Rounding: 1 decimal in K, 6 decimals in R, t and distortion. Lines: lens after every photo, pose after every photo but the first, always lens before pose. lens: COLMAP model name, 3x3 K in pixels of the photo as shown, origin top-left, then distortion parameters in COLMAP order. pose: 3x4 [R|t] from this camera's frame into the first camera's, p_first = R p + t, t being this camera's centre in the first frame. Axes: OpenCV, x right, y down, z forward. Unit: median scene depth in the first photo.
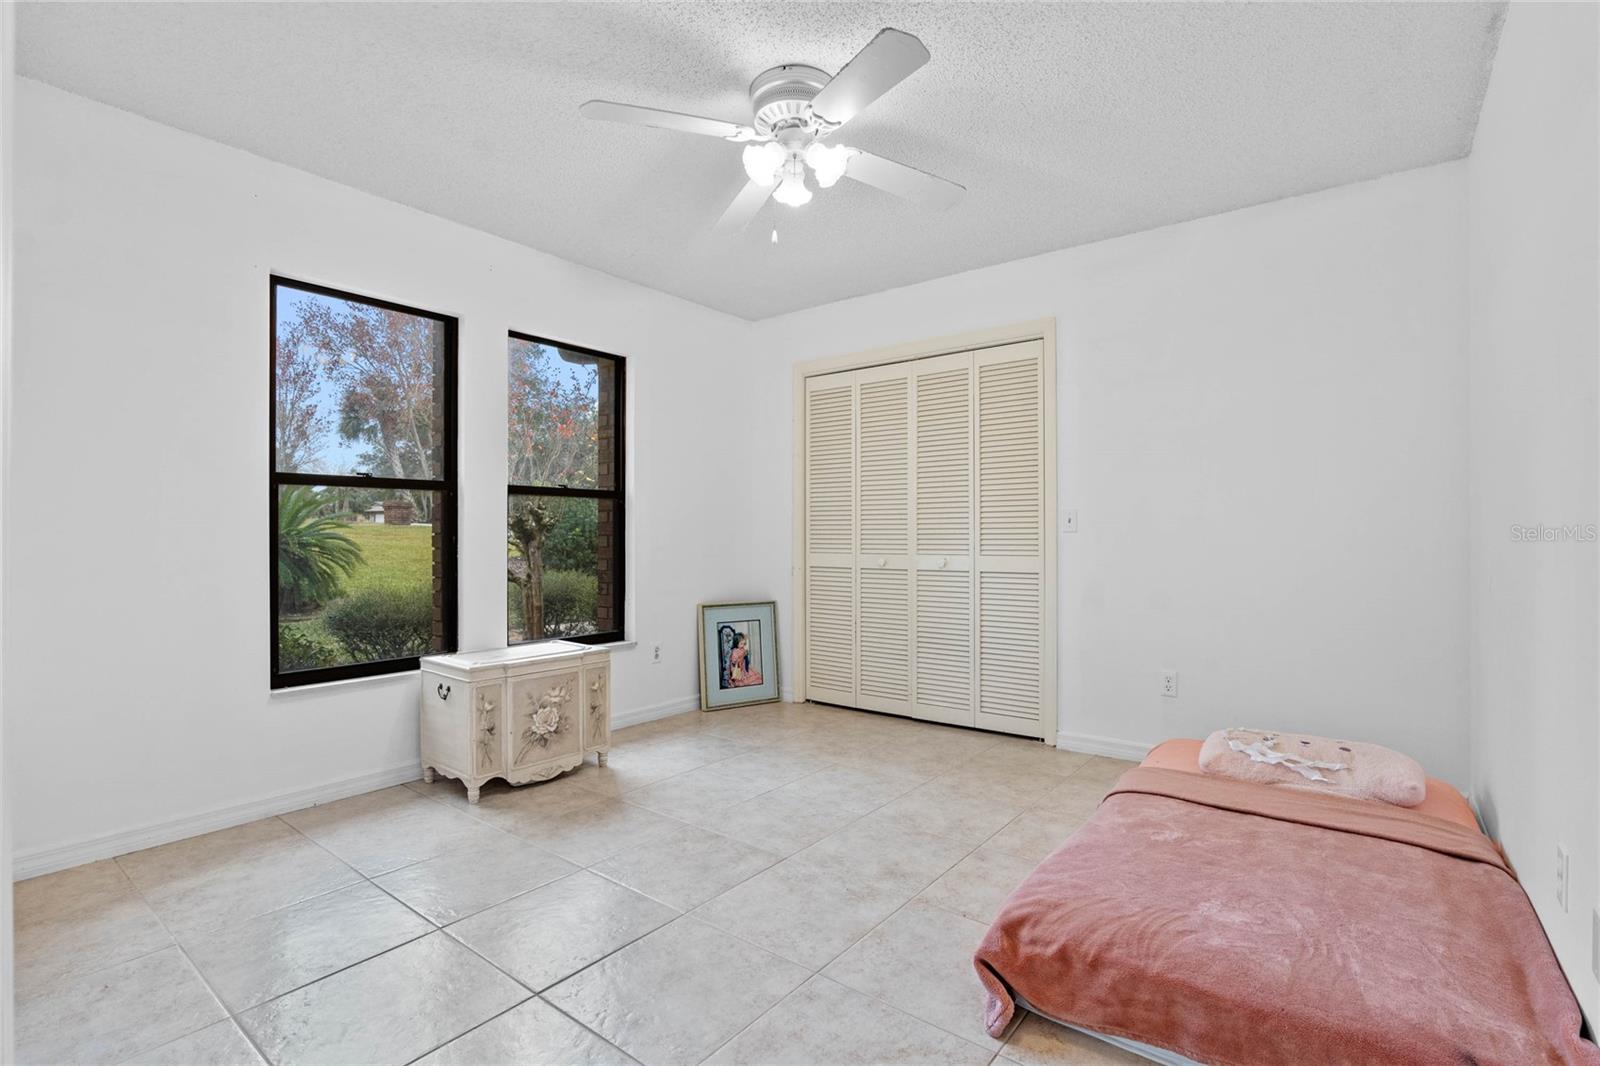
lens RADIAL K [[742.0, 0, 802.9], [0, 742.0, 534.5], [0, 0, 1]] dist [-0.022666, 0.005459]
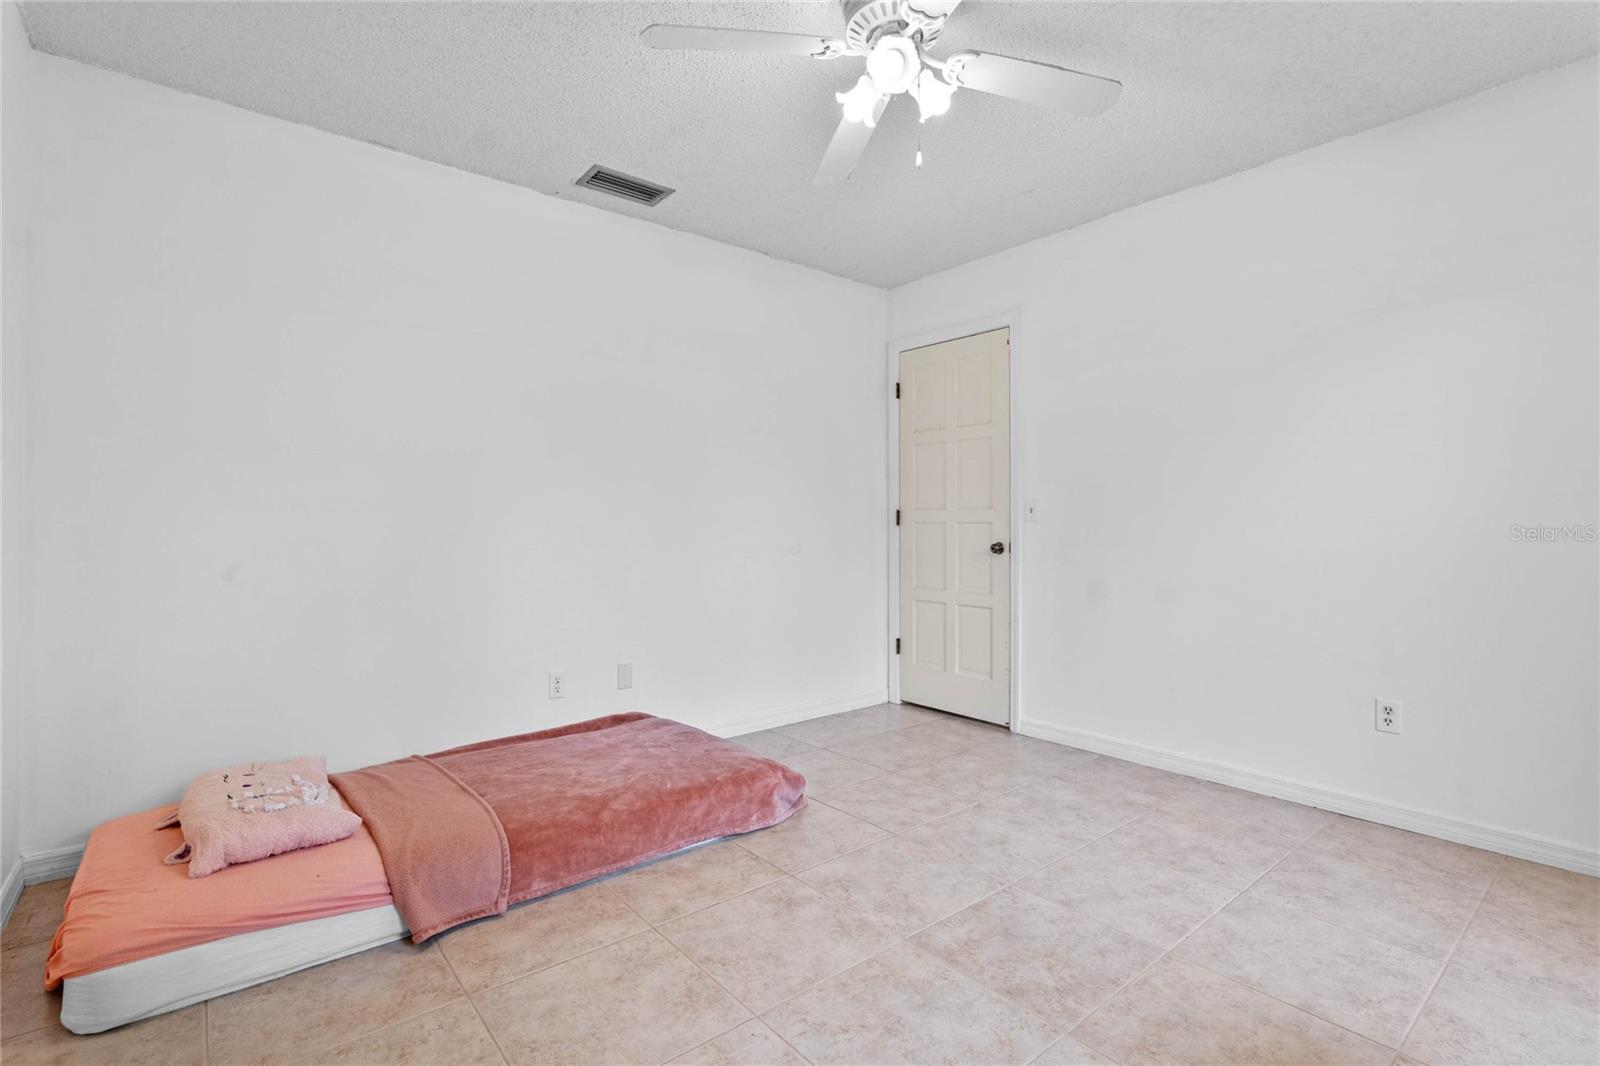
lens RADIAL K [[742.0, 0, 798.9], [0, 742.0, 528.1], [0, 0, 1]] dist [-0.022666, 0.005459]
pose [[-0.973986, 0.000087, 0.226607, -0.079738], [0.001138, 0.999989, 0.004507, 0.000575], [-0.226604, 0.004648, -0.973976, 1.608153]]
